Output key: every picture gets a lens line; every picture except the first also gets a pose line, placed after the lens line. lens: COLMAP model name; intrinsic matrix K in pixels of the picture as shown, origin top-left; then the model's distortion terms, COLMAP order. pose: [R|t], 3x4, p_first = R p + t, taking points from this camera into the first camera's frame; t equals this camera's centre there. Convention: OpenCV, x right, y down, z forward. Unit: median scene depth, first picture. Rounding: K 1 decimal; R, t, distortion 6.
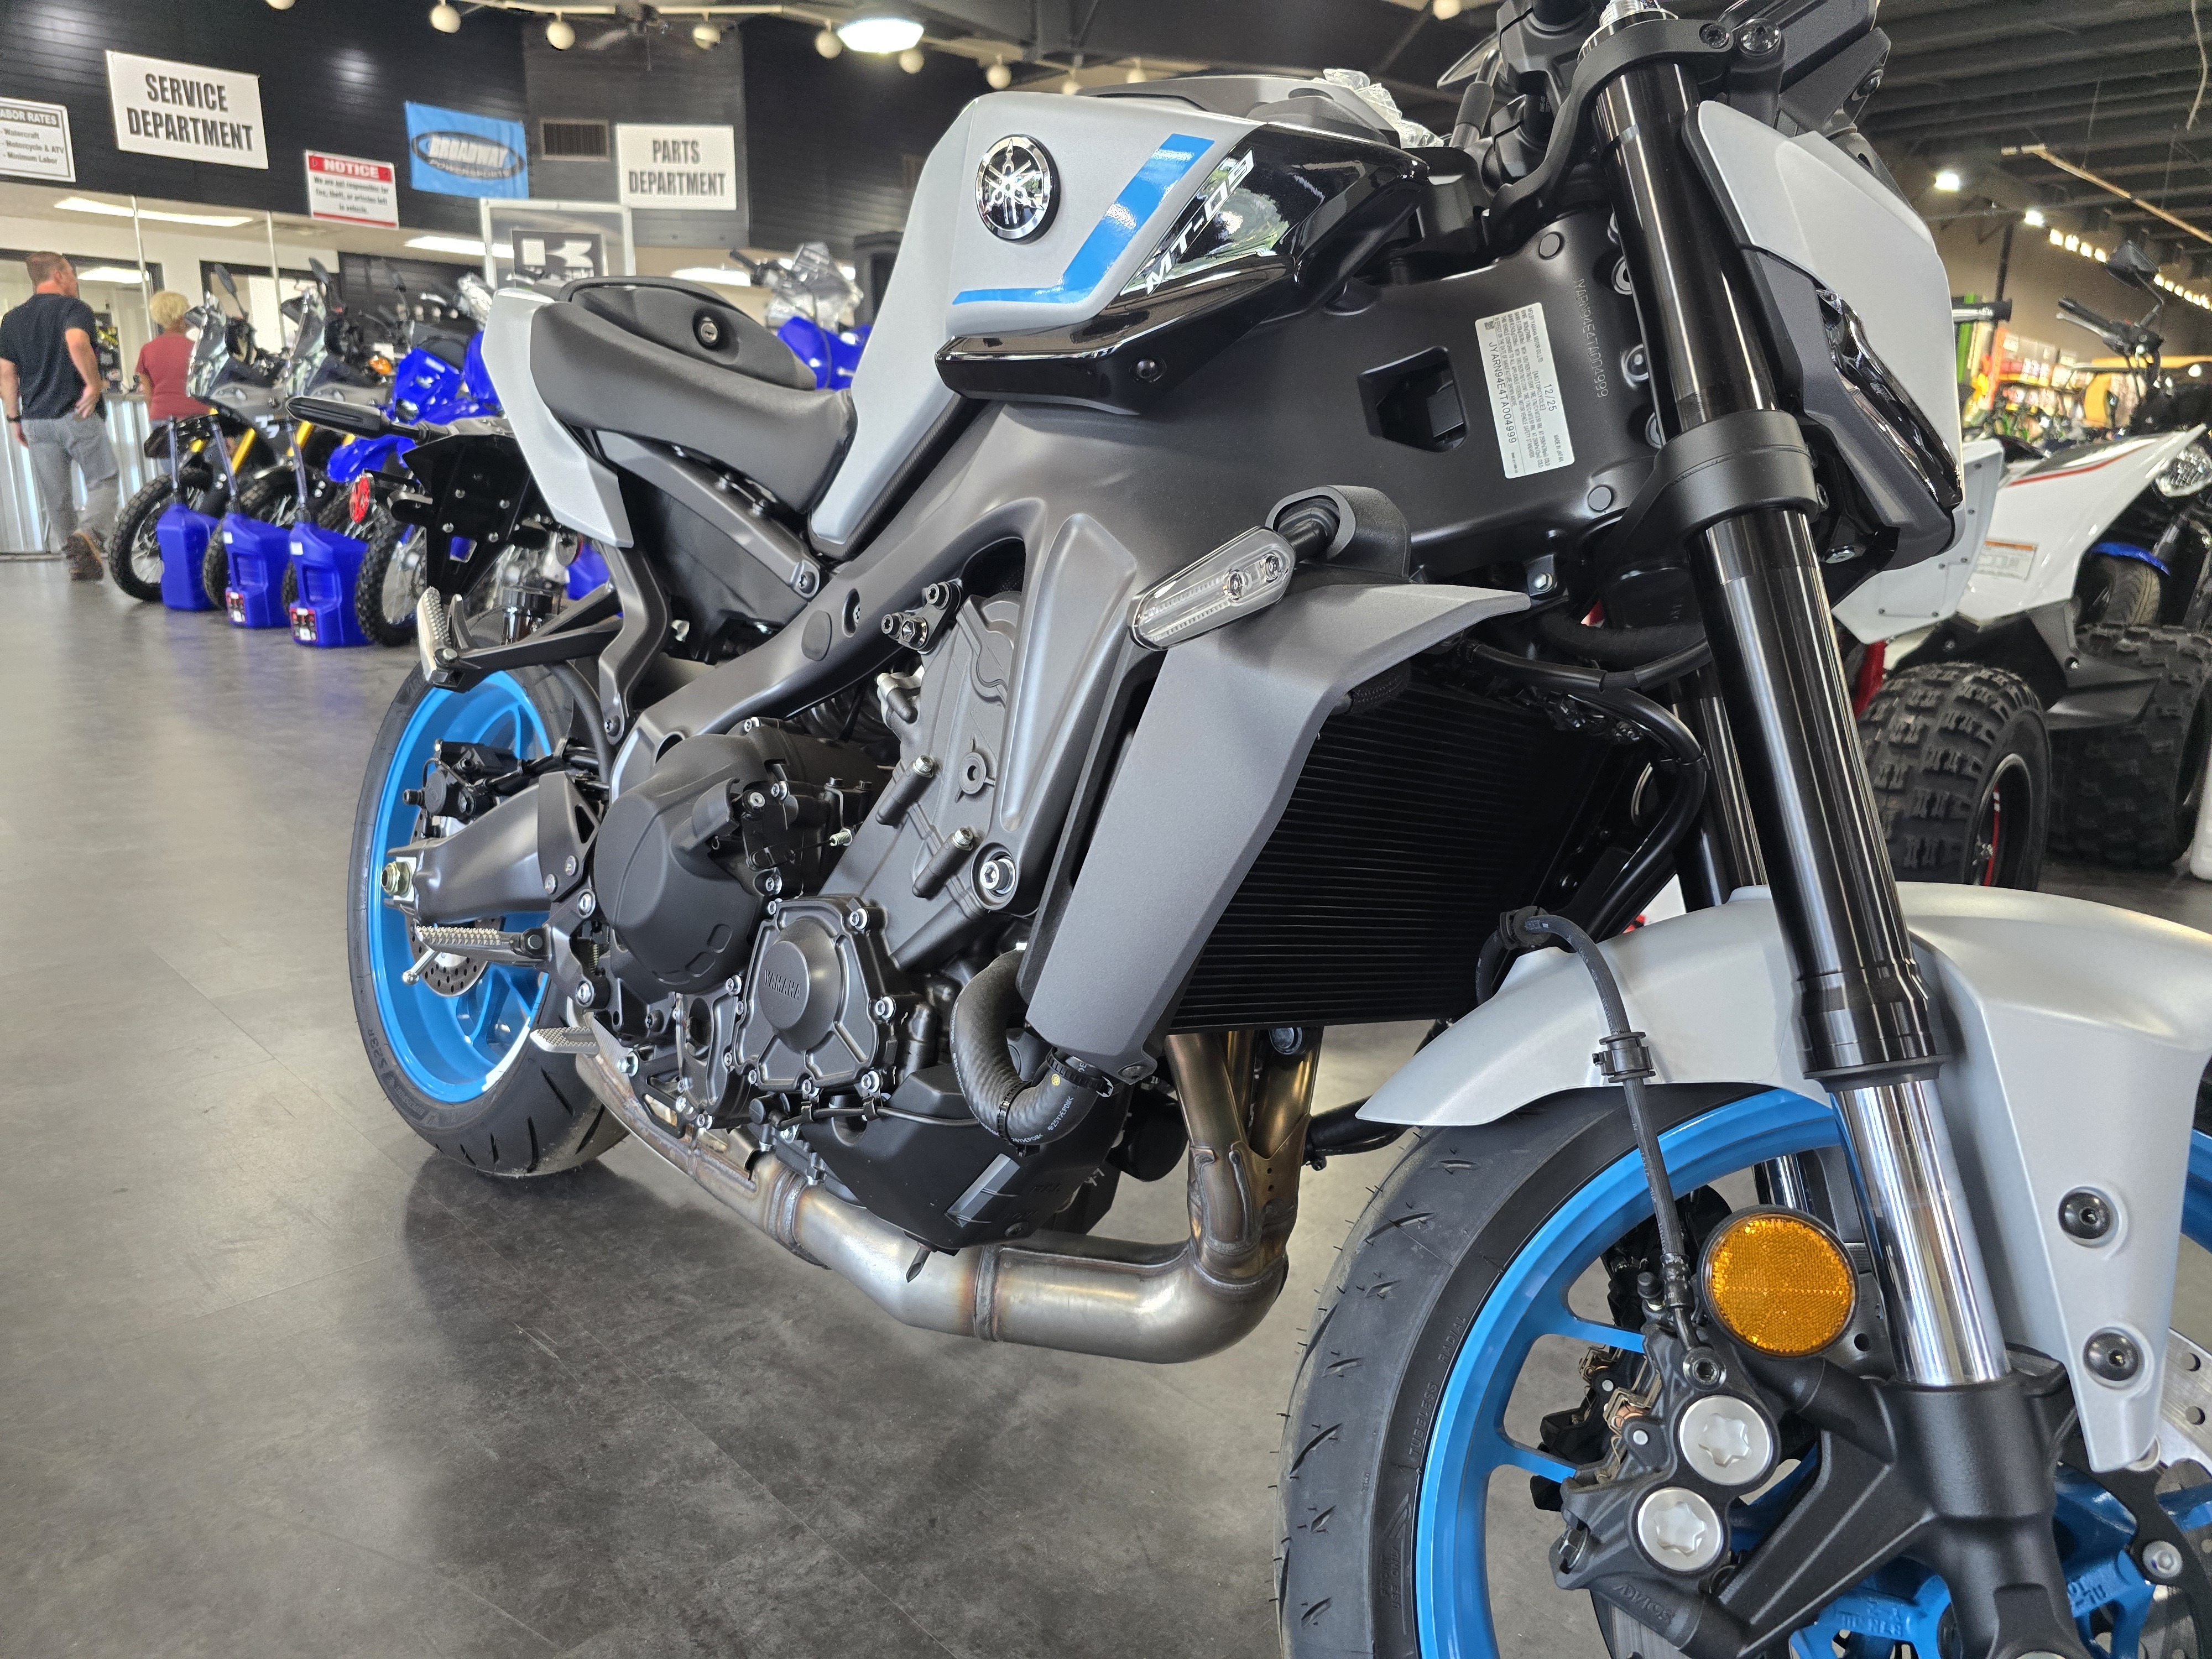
lens RADIAL K [[1433.8, 0, 1108.8], [0, 1433.8, 785.0], [0, 0, 1]] dist [0.000588, -0.006442]
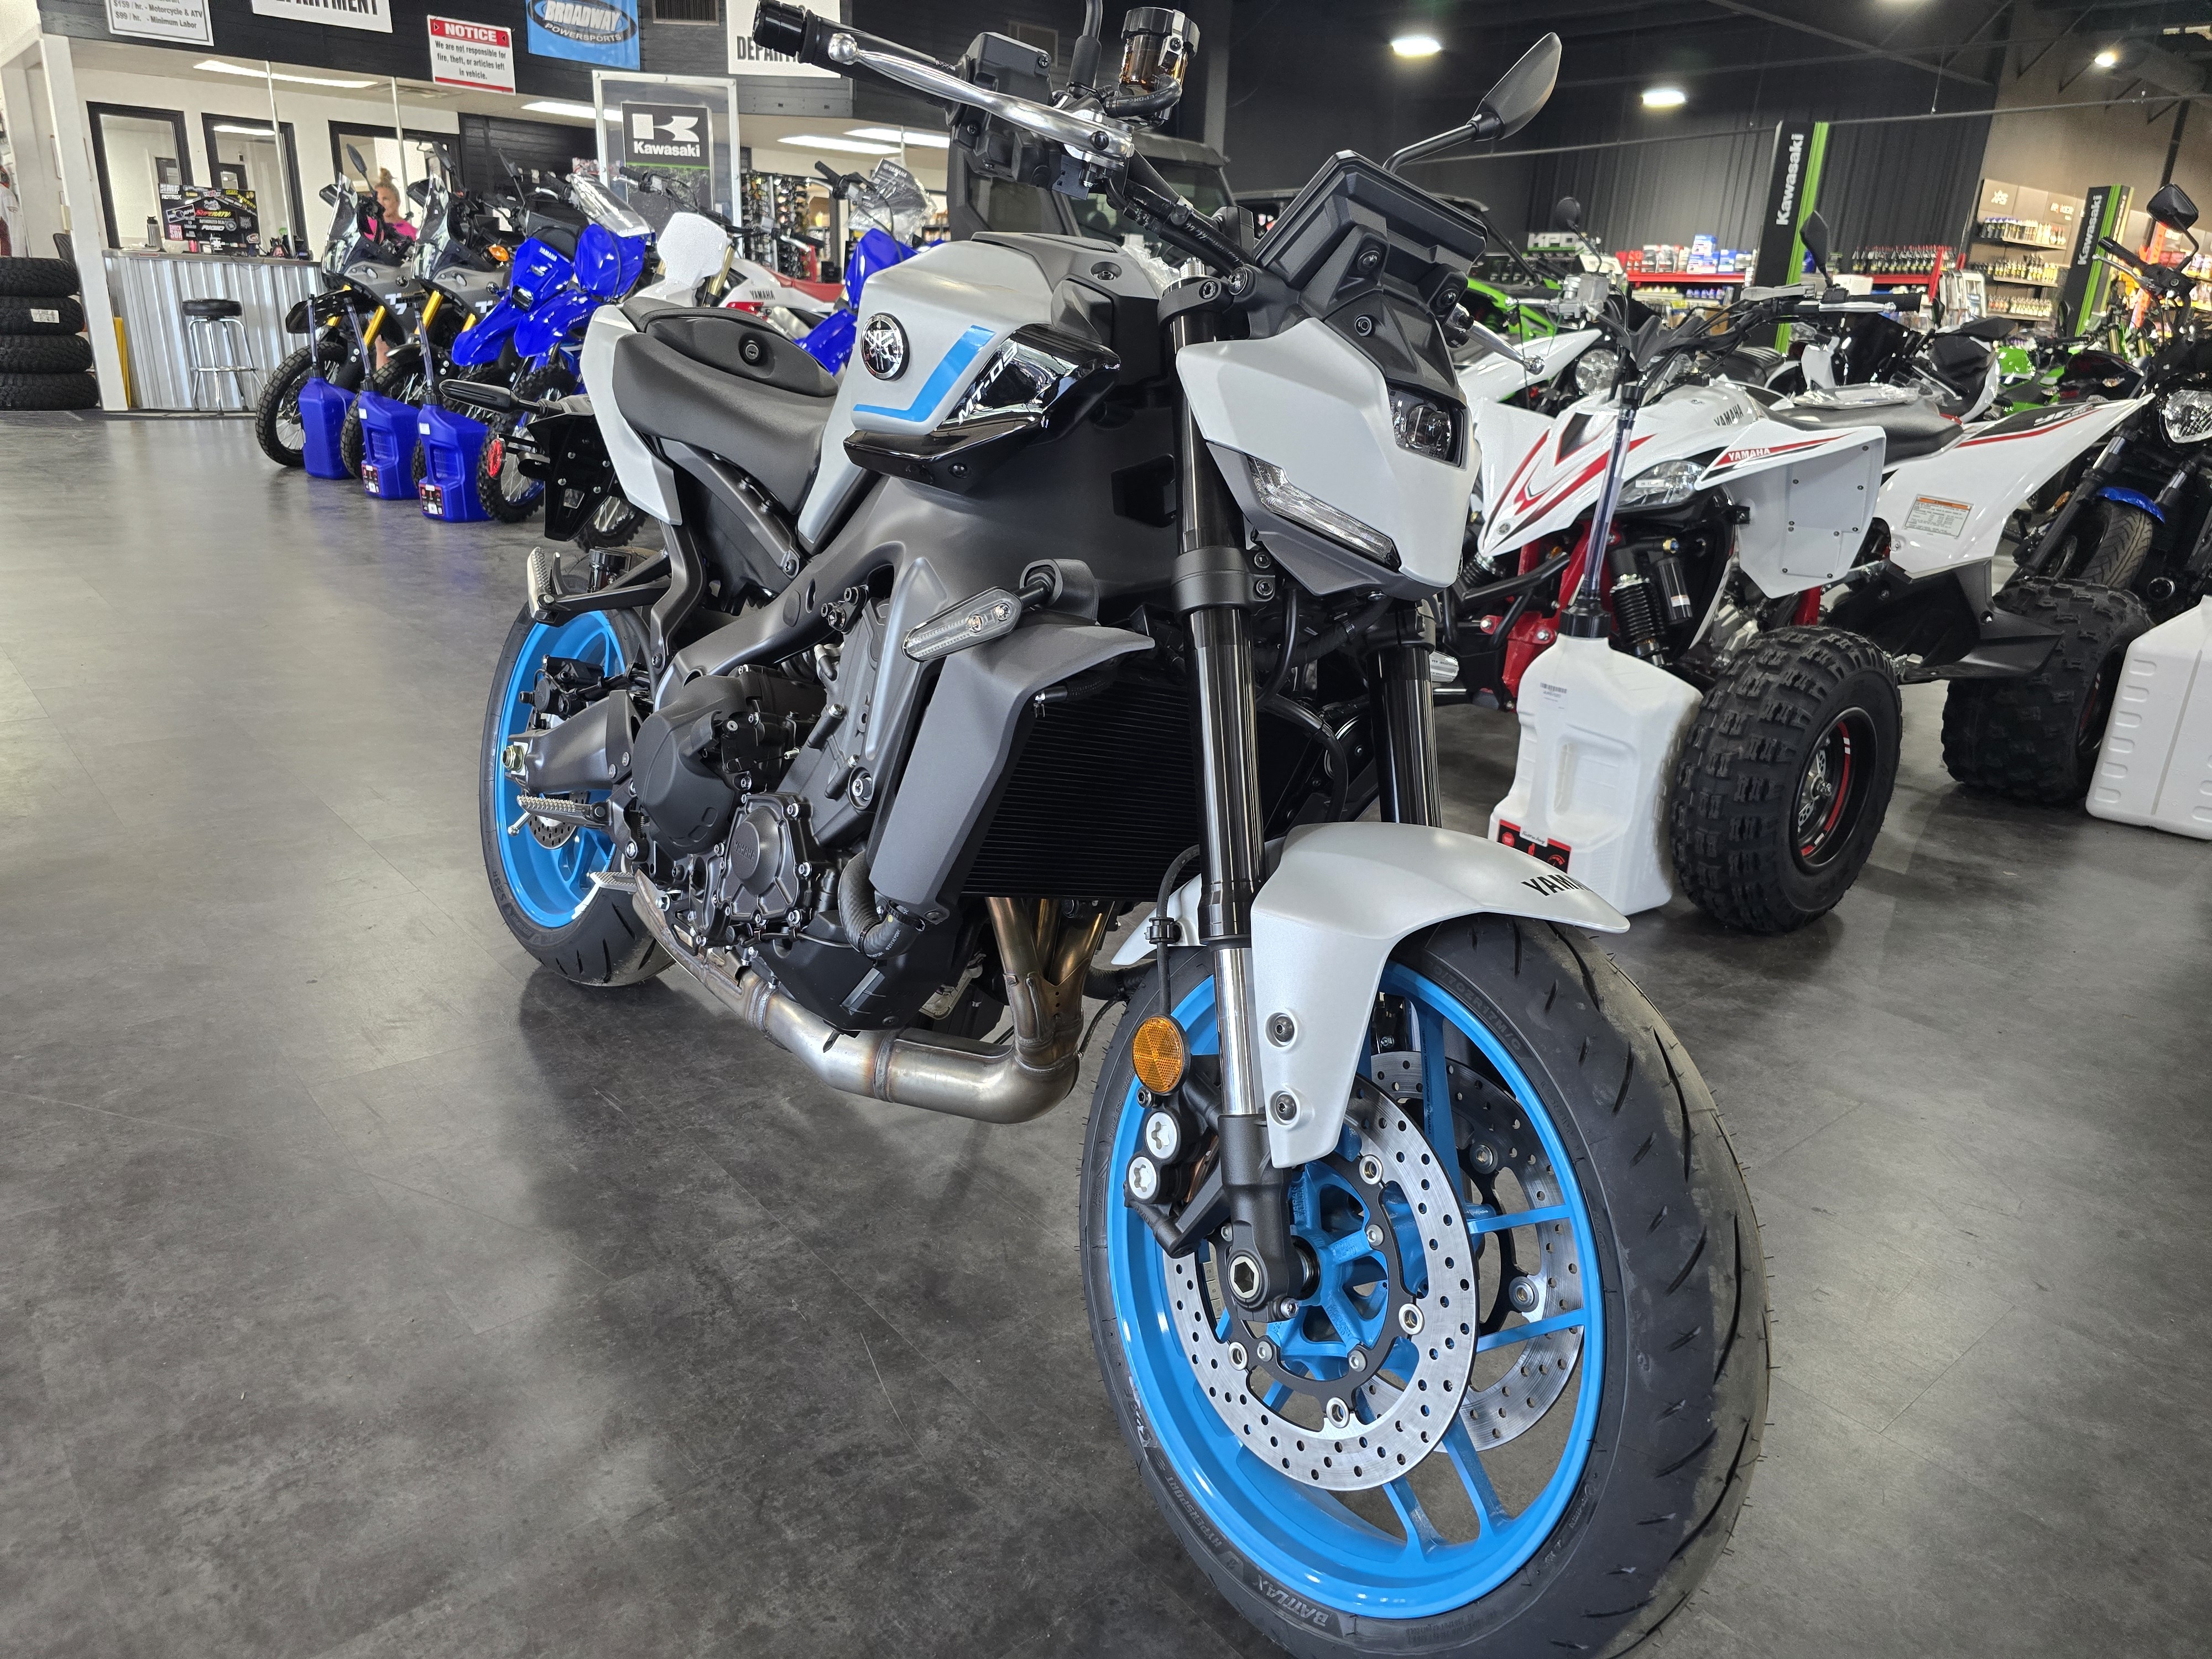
lens RADIAL K [[1545.7, 0, 1106.0], [0, 1545.7, 829.5], [0, 0, 1]] dist [-0.009305, 0.001712]
pose [[0.994242, 0.048953, -0.095320, 0.164283], [-0.038016, 0.992827, 0.113355, -0.044478], [0.100186, -0.109078, 0.988972, -0.311877]]
